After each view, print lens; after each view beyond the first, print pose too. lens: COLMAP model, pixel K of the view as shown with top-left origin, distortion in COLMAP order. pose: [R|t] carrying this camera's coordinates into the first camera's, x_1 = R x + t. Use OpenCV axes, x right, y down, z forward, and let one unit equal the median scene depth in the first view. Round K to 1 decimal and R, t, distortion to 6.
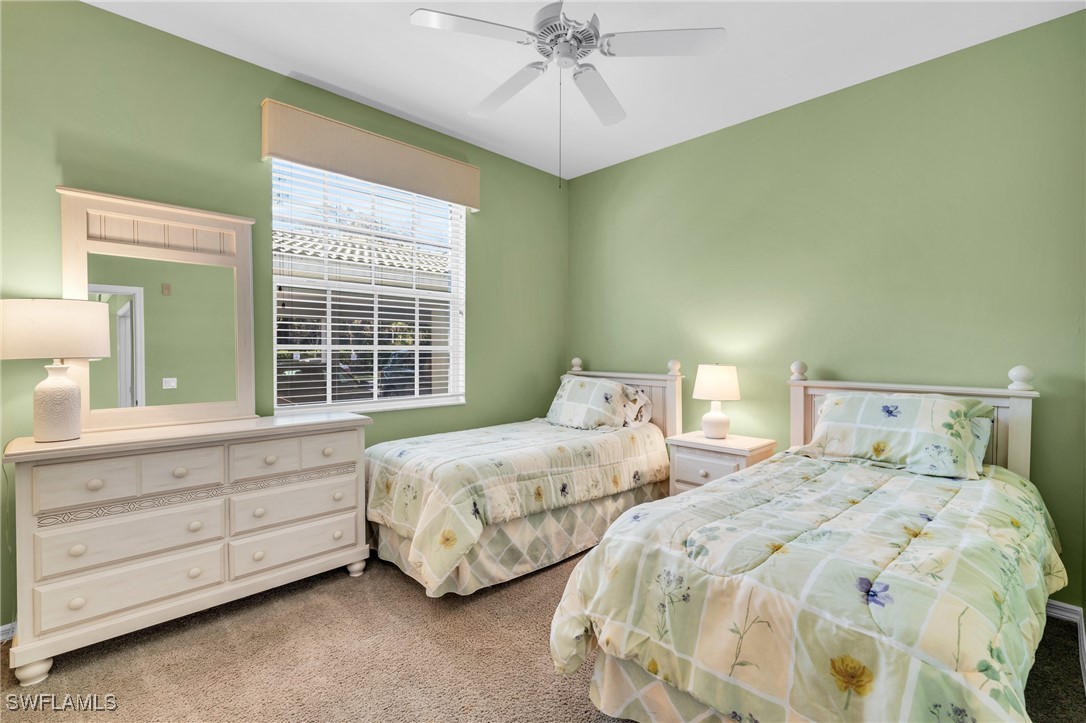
lens RADIAL K [[492.3, 0, 541.6], [0, 492.3, 360.6], [0, 0, 1]] dist [-0.005838, -0.000265]
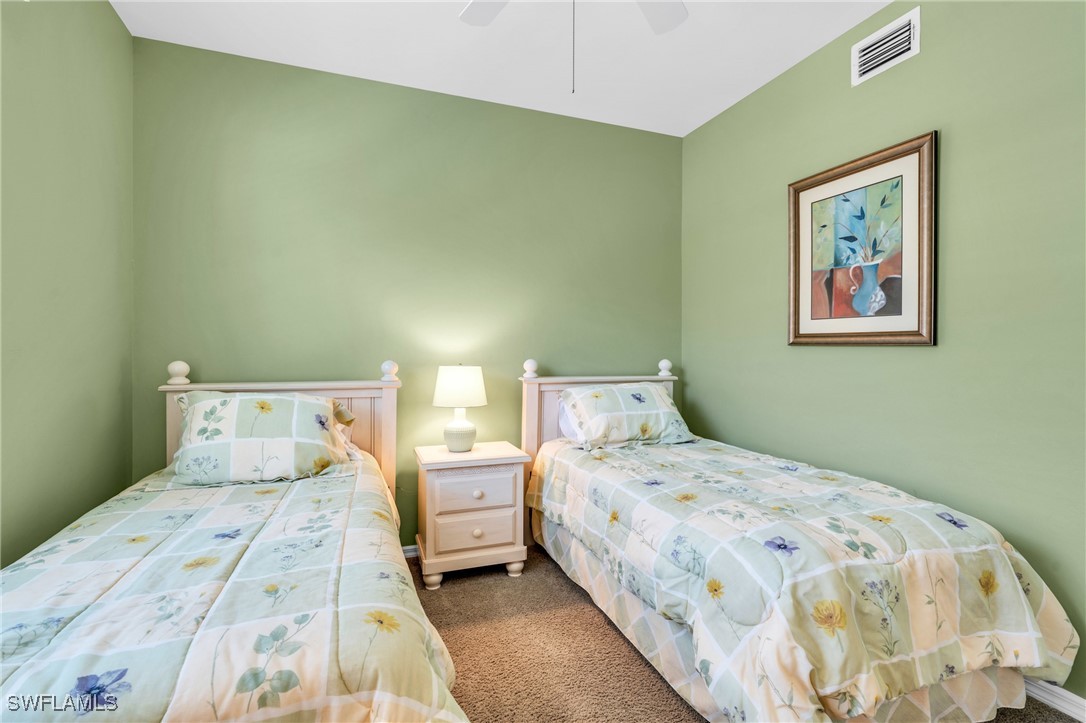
lens RADIAL K [[492.3, 0, 545.5], [0, 492.3, 354.6], [0, 0, 1]] dist [-0.005838, -0.000265]
pose [[0.399097, -0.007328, 0.916879, -0.521075], [0.017135, 0.999853, 0.000532, -0.010922], [-0.916748, 0.015499, 0.399164, 0.732795]]
